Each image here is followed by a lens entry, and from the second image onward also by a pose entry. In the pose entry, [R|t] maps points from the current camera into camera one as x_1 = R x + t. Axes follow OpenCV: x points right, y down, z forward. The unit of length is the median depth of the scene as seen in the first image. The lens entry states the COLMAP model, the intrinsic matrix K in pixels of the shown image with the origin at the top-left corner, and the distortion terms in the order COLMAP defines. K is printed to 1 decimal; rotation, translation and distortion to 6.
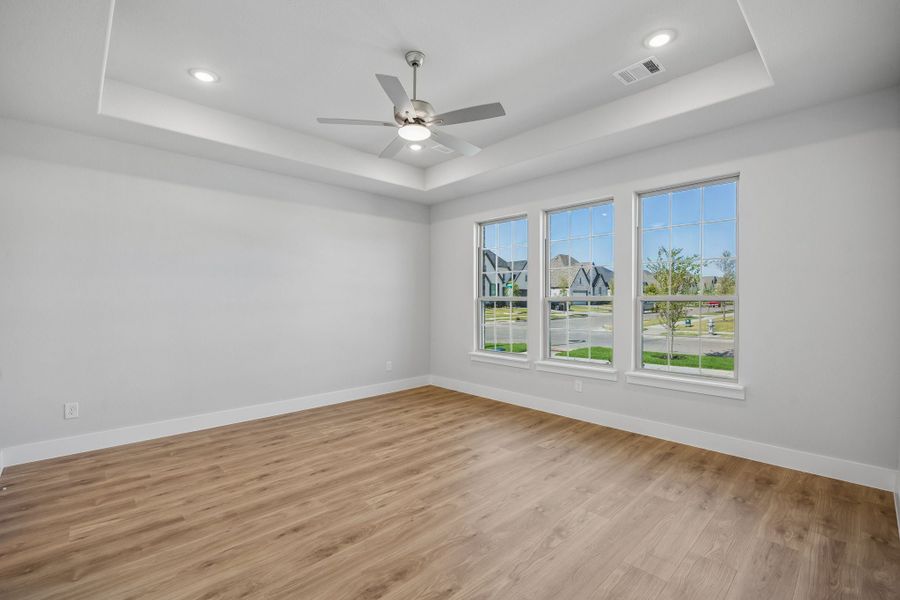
lens RADIAL K [[359.8, 0, 451.9], [0, 359.8, 300.0], [0, 0, 1]] dist [0.000912, 0.000047]
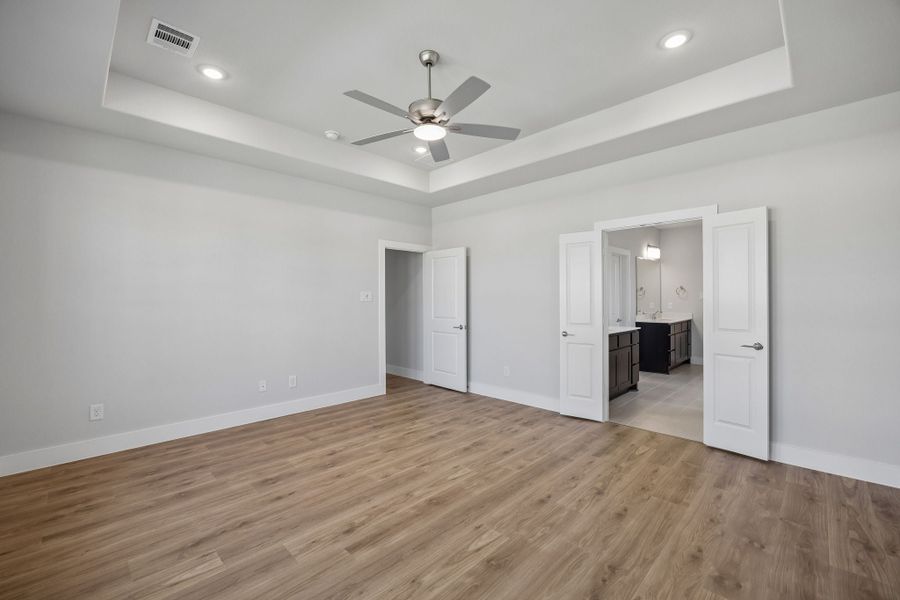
lens RADIAL K [[371.7, 0, 450.0], [0, 371.7, 300.0], [0, 0, 1]] dist [-0.000248, -0.000048]
pose [[-0.999776, 0.006970, -0.020001, -0.133649], [0.006842, 0.999956, 0.006482, -0.006868], [0.020045, 0.006343, -0.999779, 1.993323]]
